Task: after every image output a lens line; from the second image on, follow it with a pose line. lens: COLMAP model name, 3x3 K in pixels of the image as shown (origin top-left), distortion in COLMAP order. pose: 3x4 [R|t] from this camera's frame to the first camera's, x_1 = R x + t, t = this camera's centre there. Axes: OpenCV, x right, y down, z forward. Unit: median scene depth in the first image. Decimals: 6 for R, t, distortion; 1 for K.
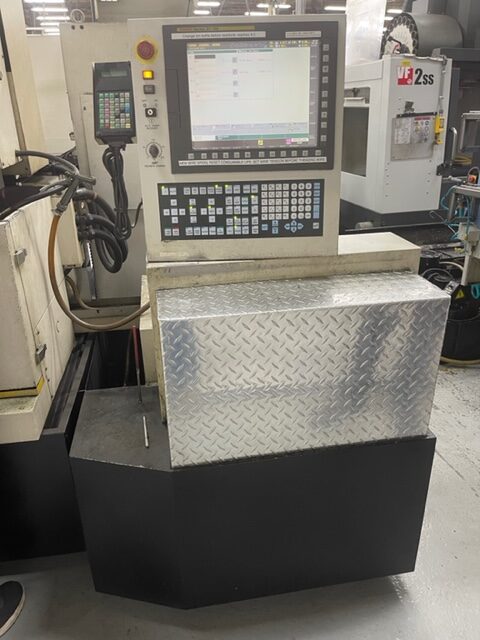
lens RADIAL K [[483.9, 0, 240.0], [0, 483.9, 320.0], [0, 0, 1]] dist [0.094667, -0.131188]
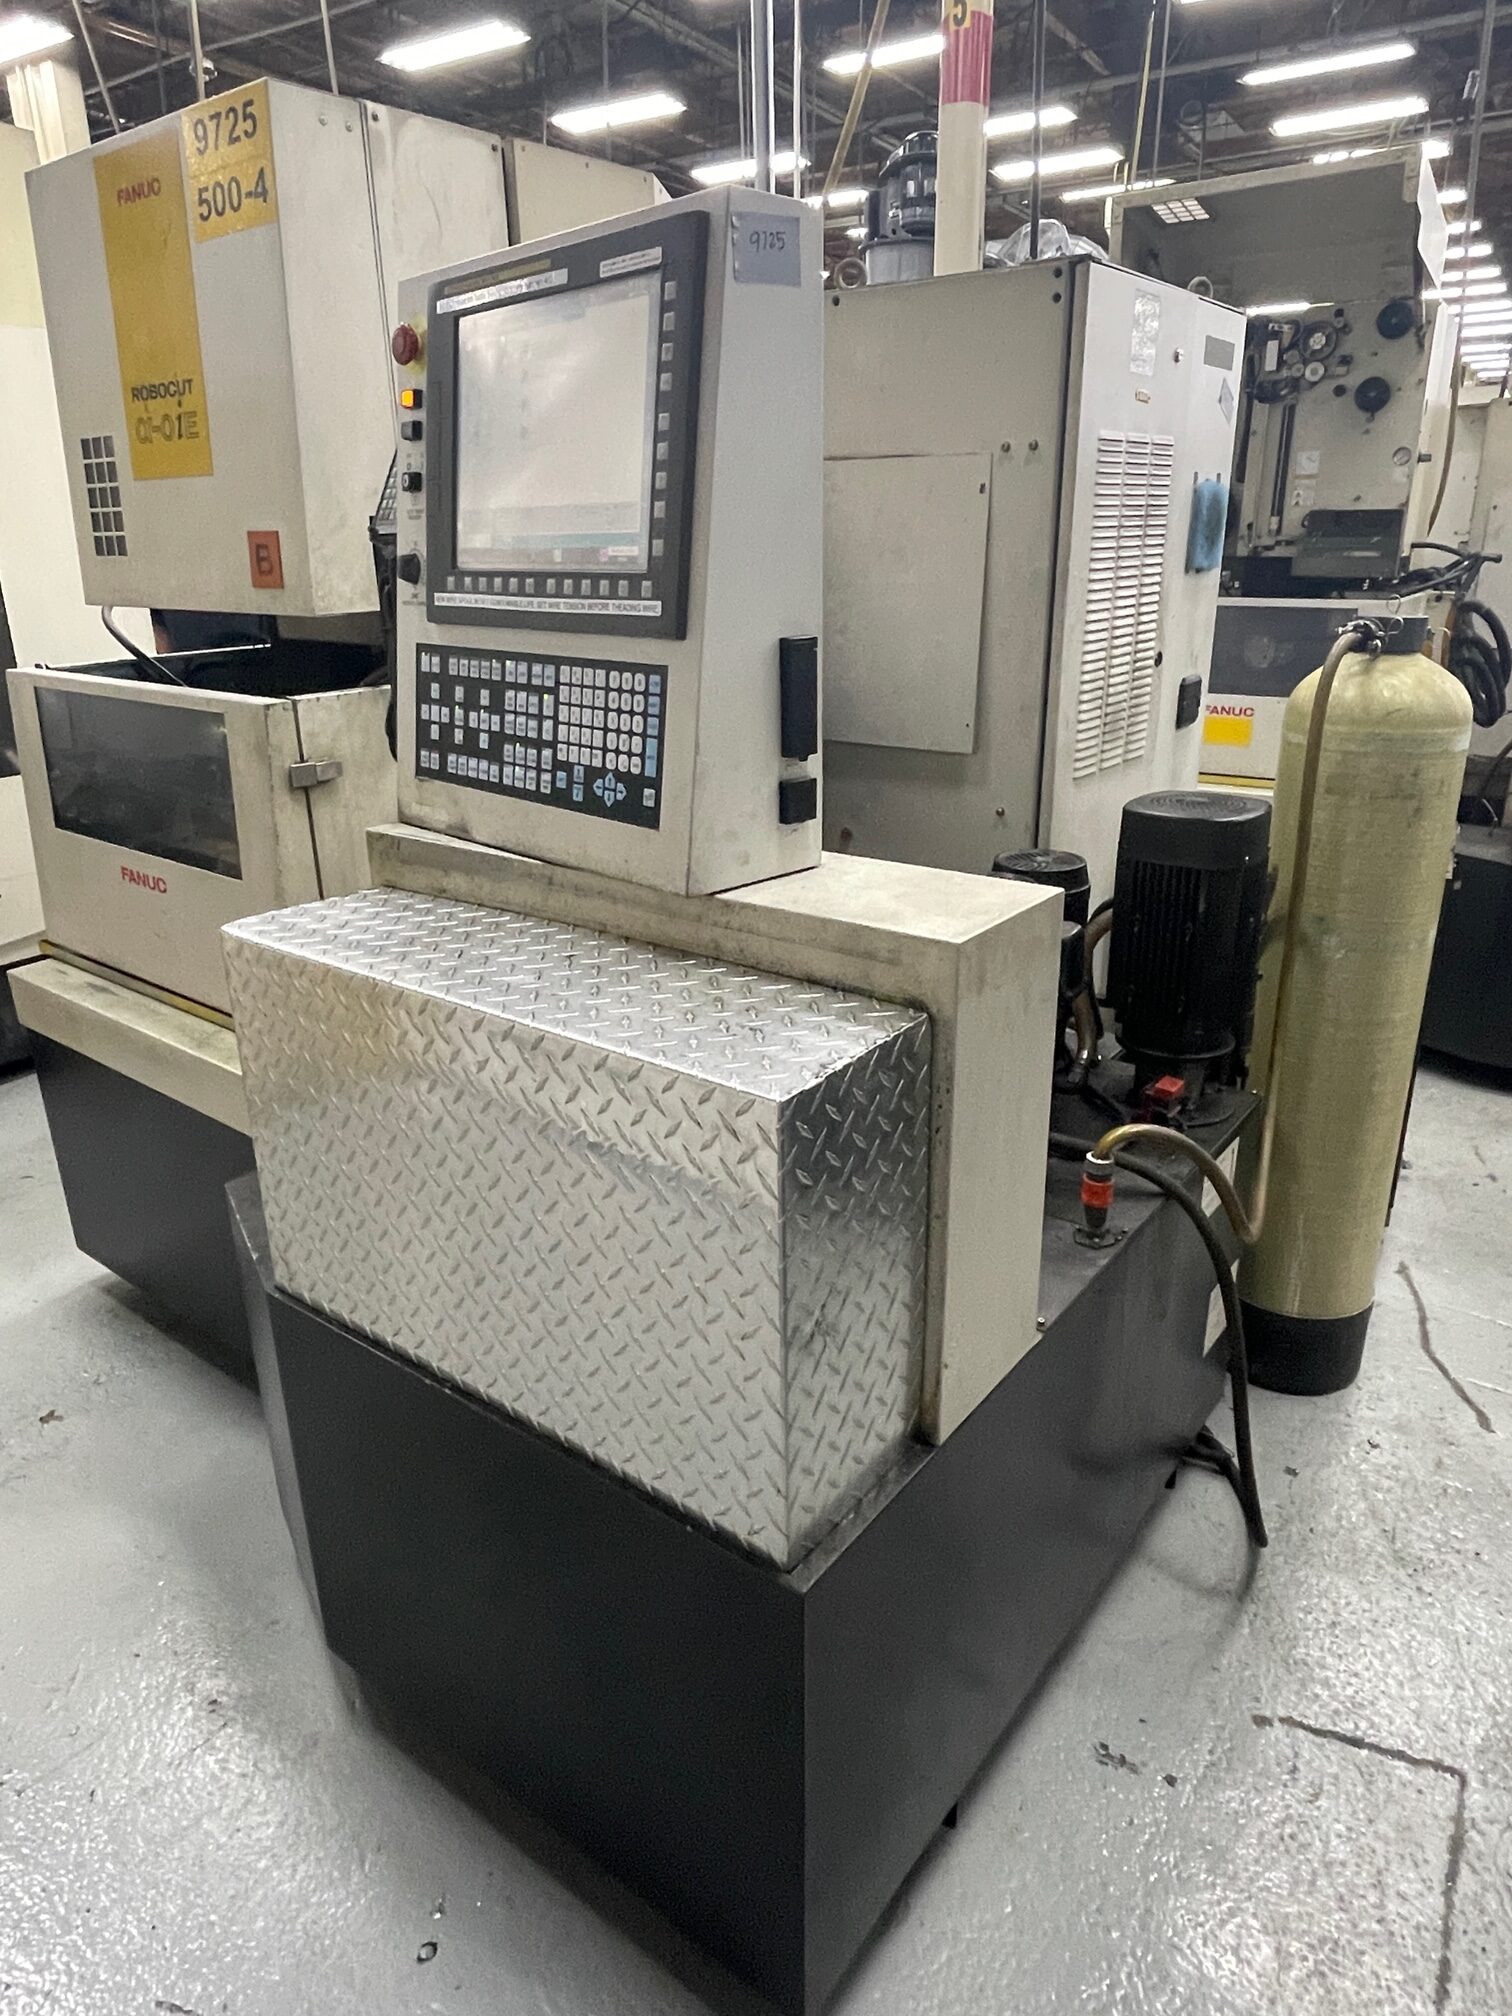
lens RADIAL K [[1285.6, 0, 754.9], [0, 1285.6, 995.6], [0, 0, 1]] dist [0.009587, -0.015055]
pose [[0.683533, 0.257915, -0.682834, 0.873817], [-0.292280, 0.953931, 0.067734, -0.145393], [0.668847, 0.153281, 0.727426, 0.415291]]
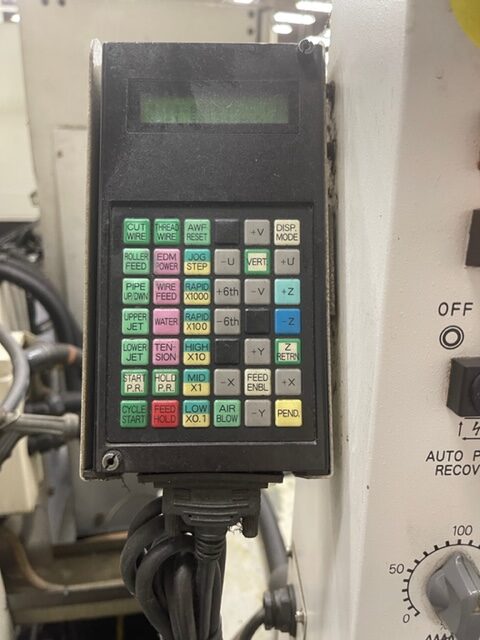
lens RADIAL K [[483.9, 0, 240.0], [0, 483.9, 320.0], [0, 0, 1]] dist [0.094667, -0.131188]
pose [[0.998069, 0.035507, 0.050974, -0.247807], [-0.033775, 0.998836, -0.034442, -0.410388], [-0.052137, 0.032654, 0.998106, 0.810832]]
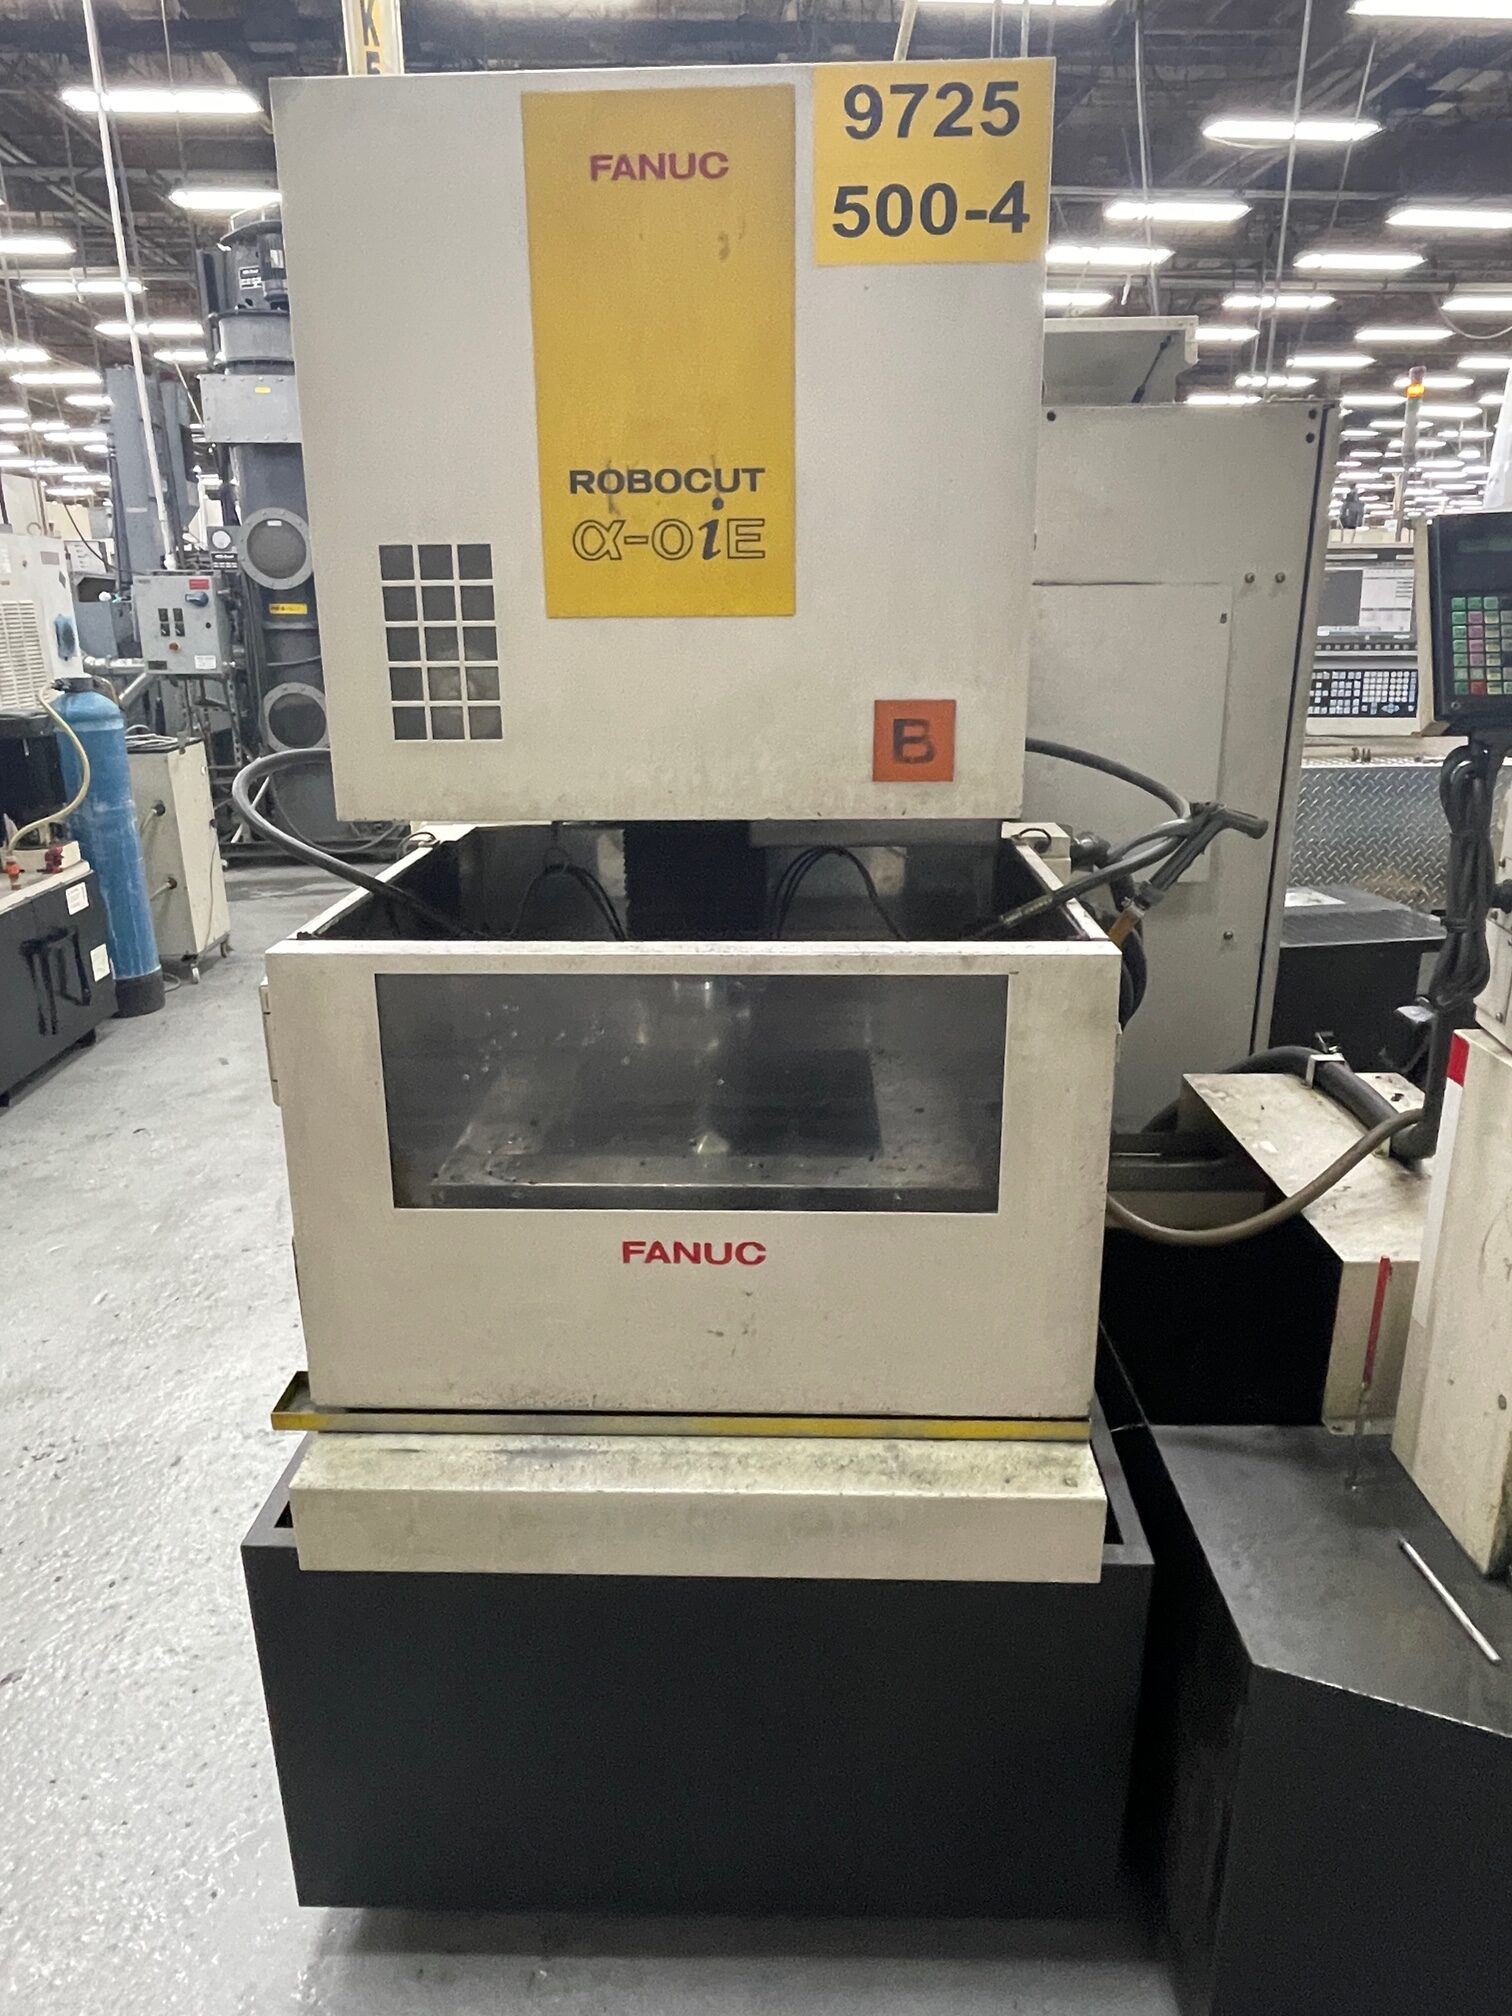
lens RADIAL K [[1285.6, 0, 754.9], [0, 1285.6, 995.6], [0, 0, 1]] dist [0.009587, -0.015055]
pose [[0.985052, 0.058248, -0.162110, -0.593457], [-0.075688, 0.991738, -0.103572, -0.049132], [0.154738, 0.114294, 0.981322, 0.062451]]
